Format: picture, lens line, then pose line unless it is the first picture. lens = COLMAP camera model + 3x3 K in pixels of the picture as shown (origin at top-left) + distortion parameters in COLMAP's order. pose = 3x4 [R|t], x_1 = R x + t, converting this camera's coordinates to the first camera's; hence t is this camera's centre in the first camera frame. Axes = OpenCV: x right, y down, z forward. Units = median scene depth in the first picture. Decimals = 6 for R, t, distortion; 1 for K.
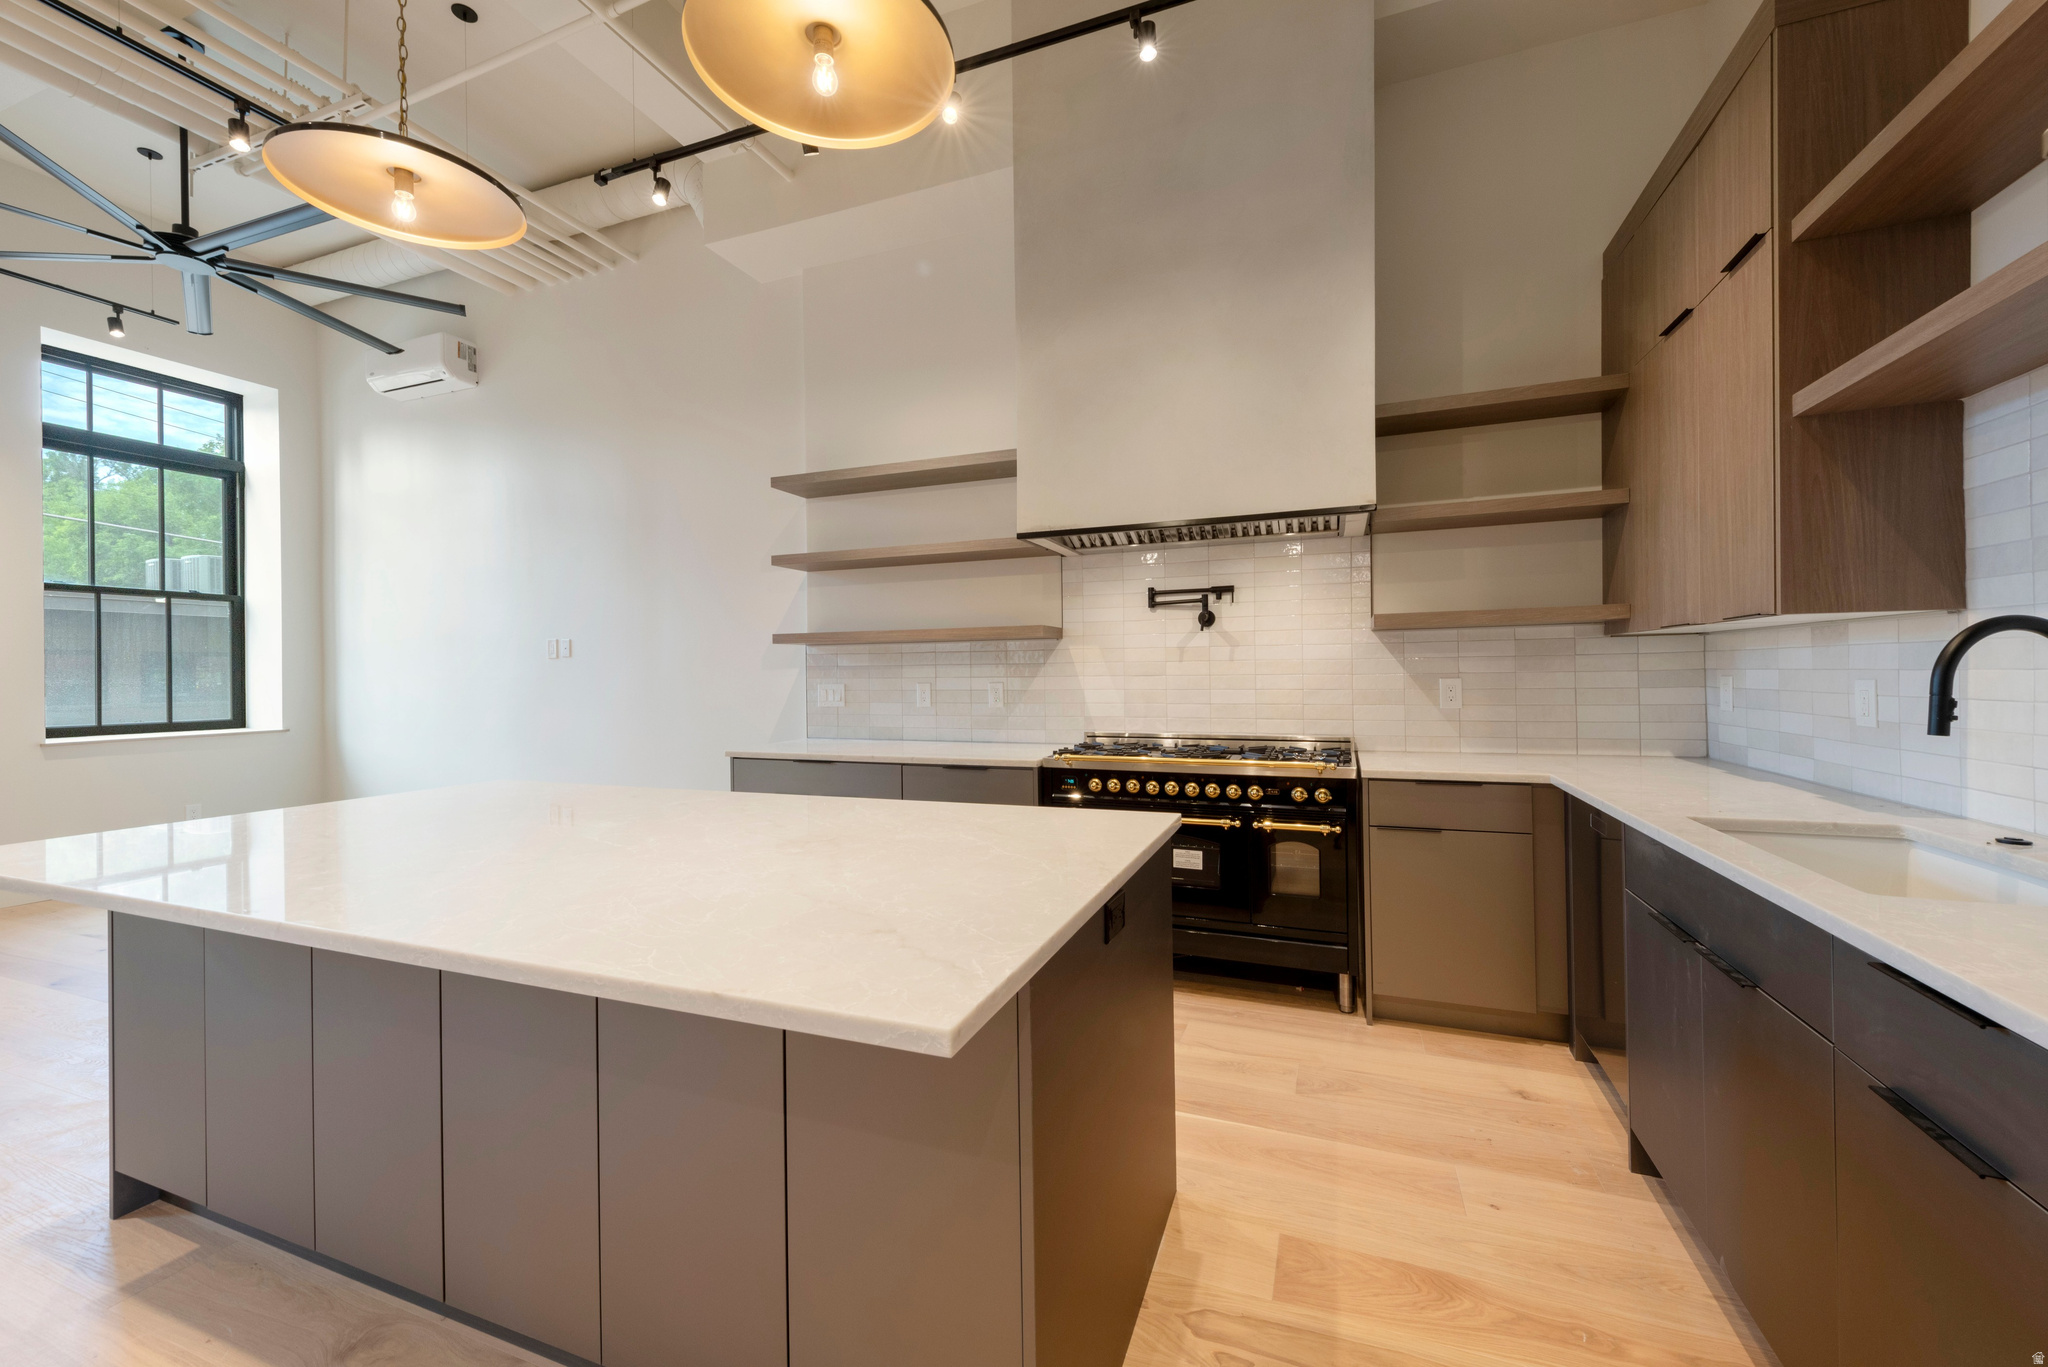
lens RADIAL K [[799.8, 0, 1027.3], [0, 799.8, 682.6], [0, 0, 1]] dist [0.005749, -0.001468]
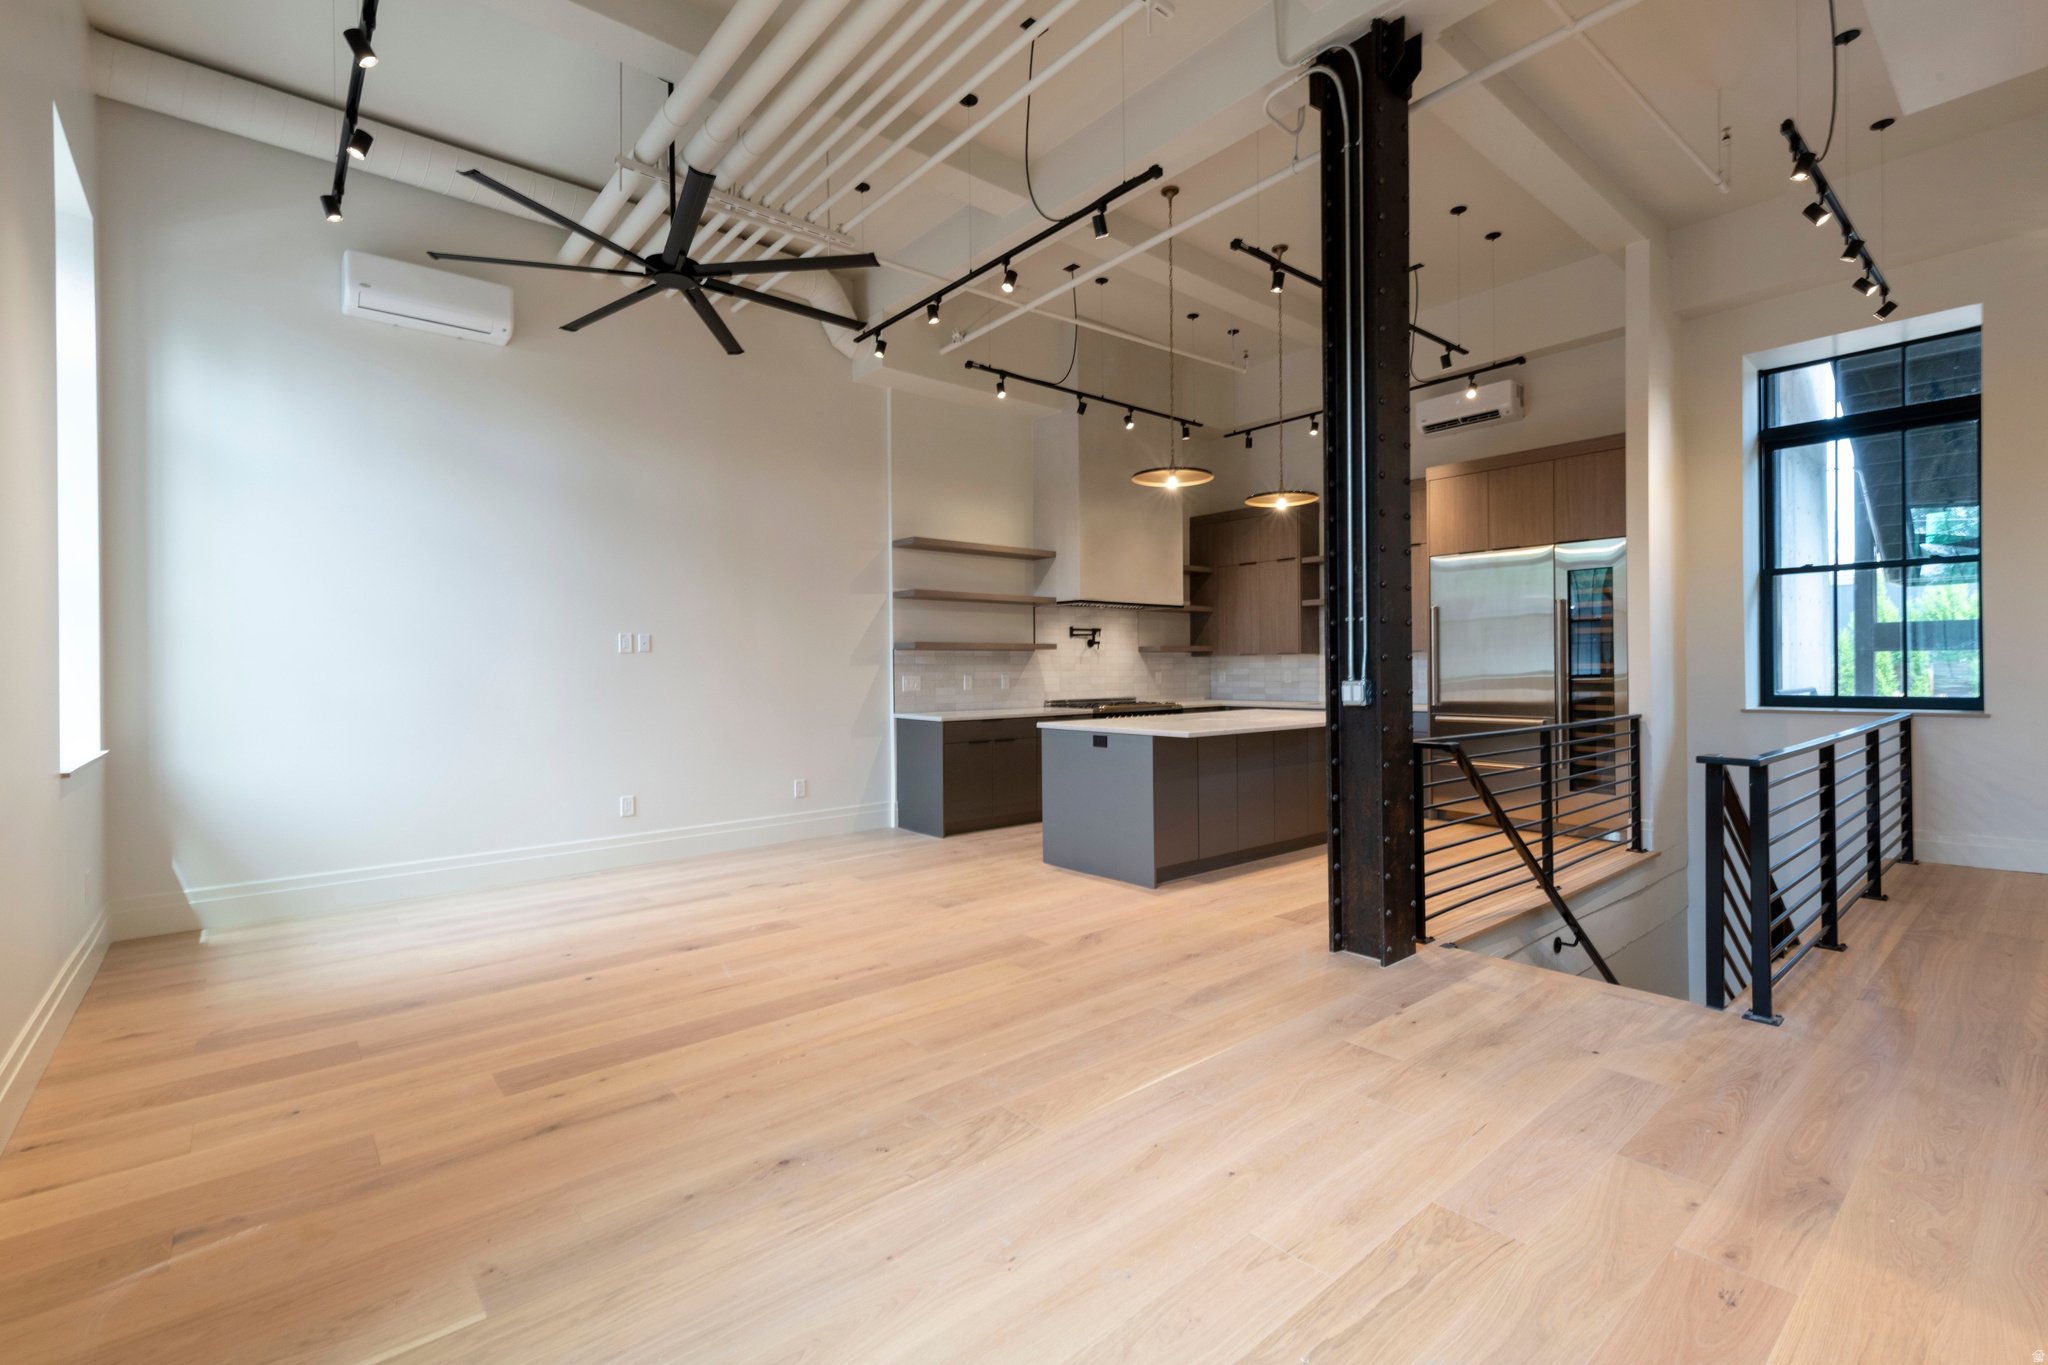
lens RADIAL K [[915.2, 0, 1018.1], [0, 915.2, 671.7], [0, 0, 1]] dist [0.007401, -0.000843]
pose [[0.483787, 0.004556, 0.875174, -1.954969], [0.013076, 0.999837, -0.012433, 0.021415], [-0.875088, 0.017458, 0.483648, 0.008149]]
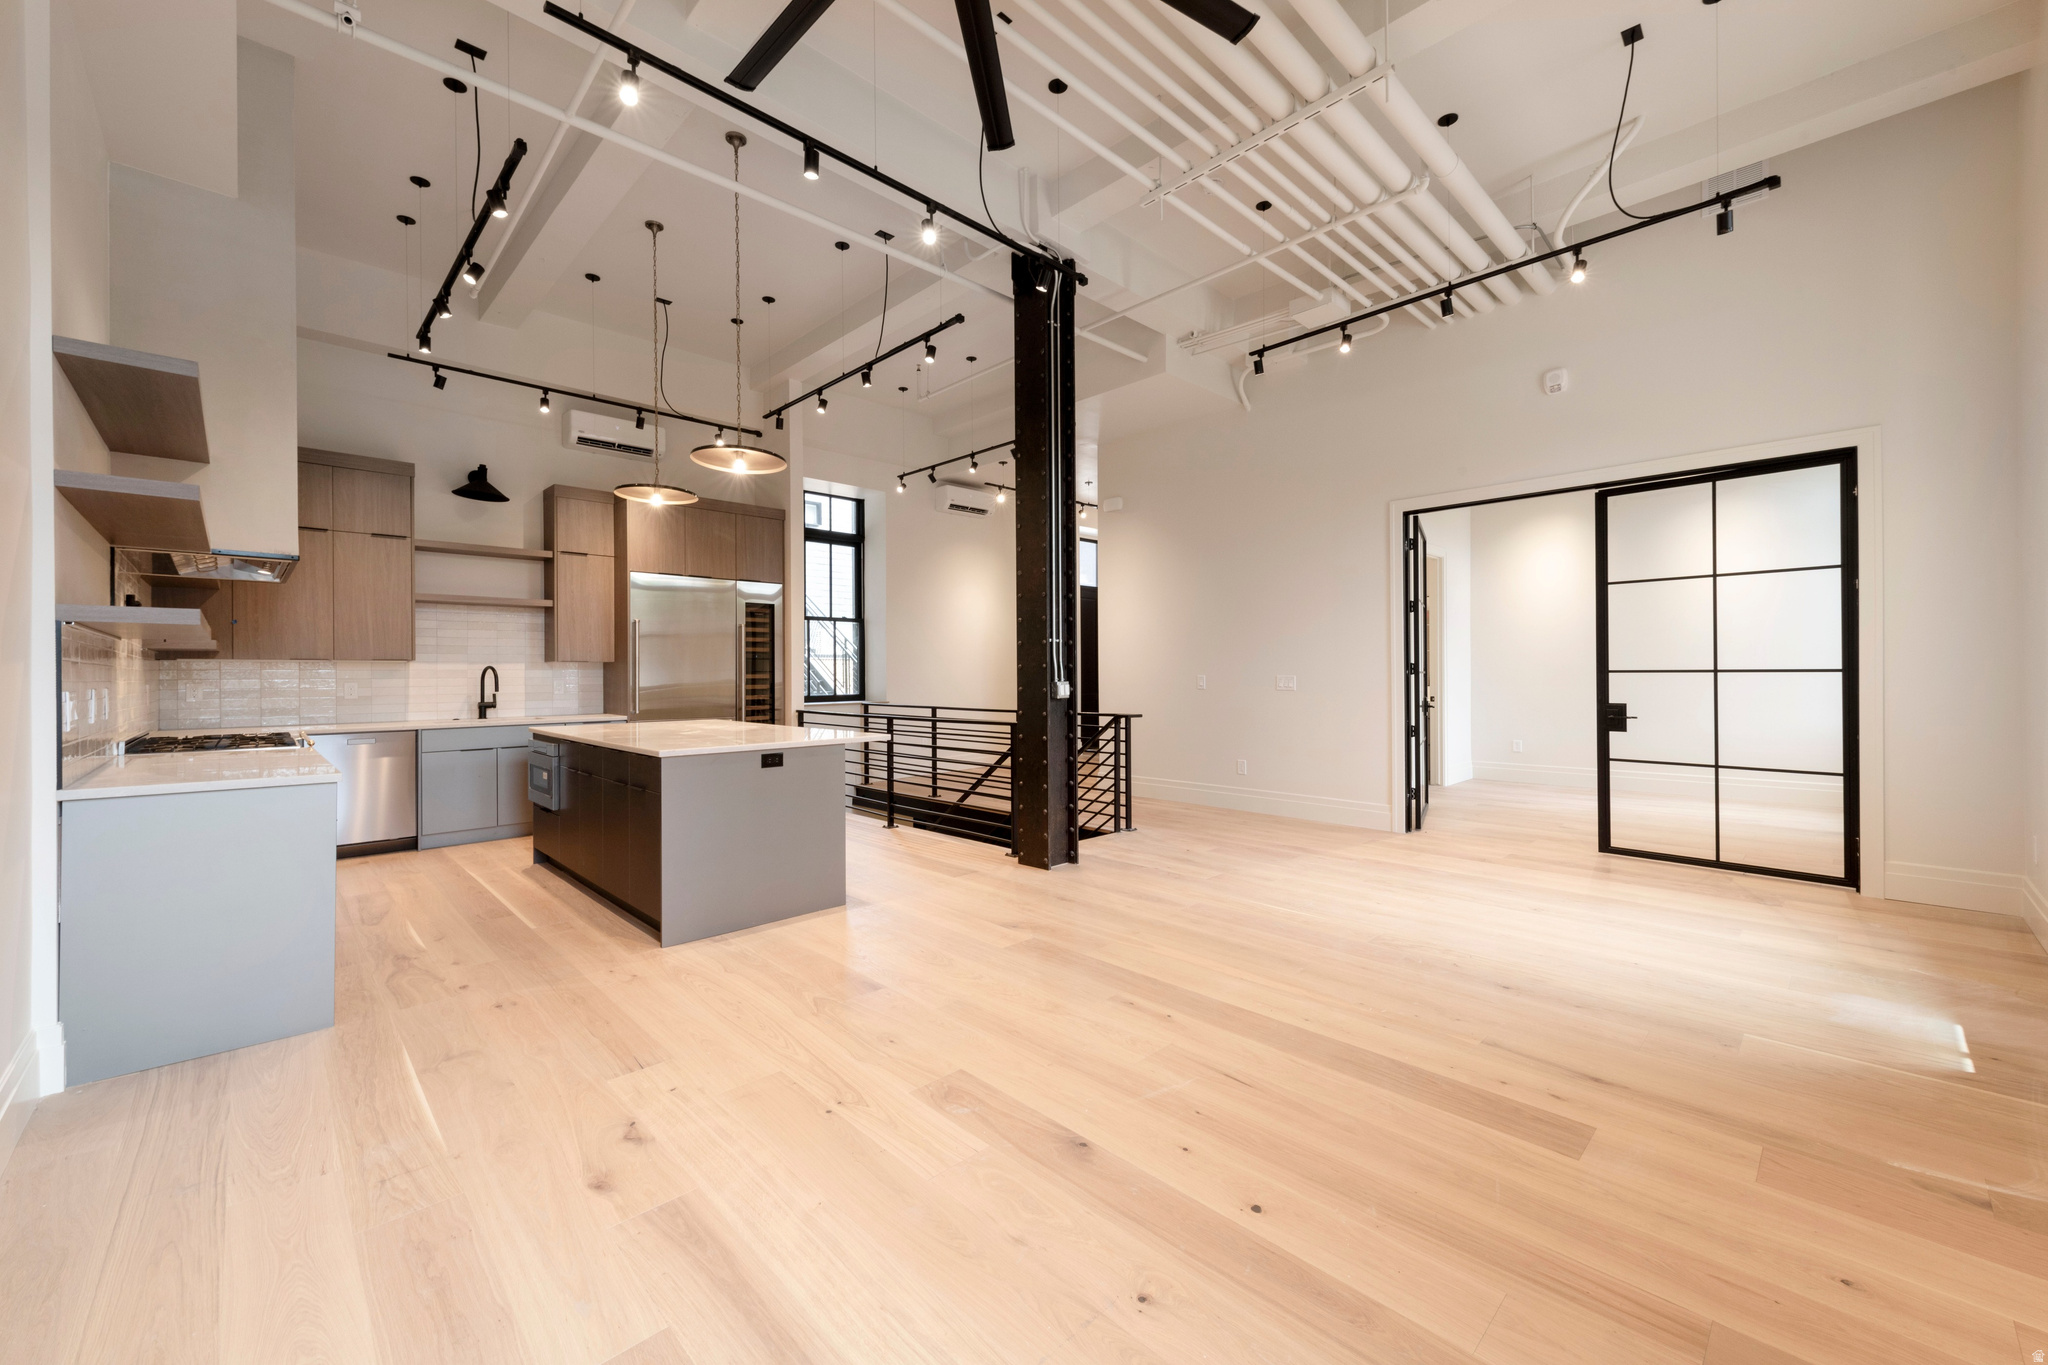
lens RADIAL K [[799.8, 0, 1039.2], [0, 799.8, 674.1], [0, 0, 1]] dist [0.005749, -0.001468]
pose [[-0.912136, 0.017440, 0.409516, -1.355056], [0.021070, 0.999769, 0.004354, 0.003058], [-0.409345, 0.012600, -0.912293, 1.495004]]
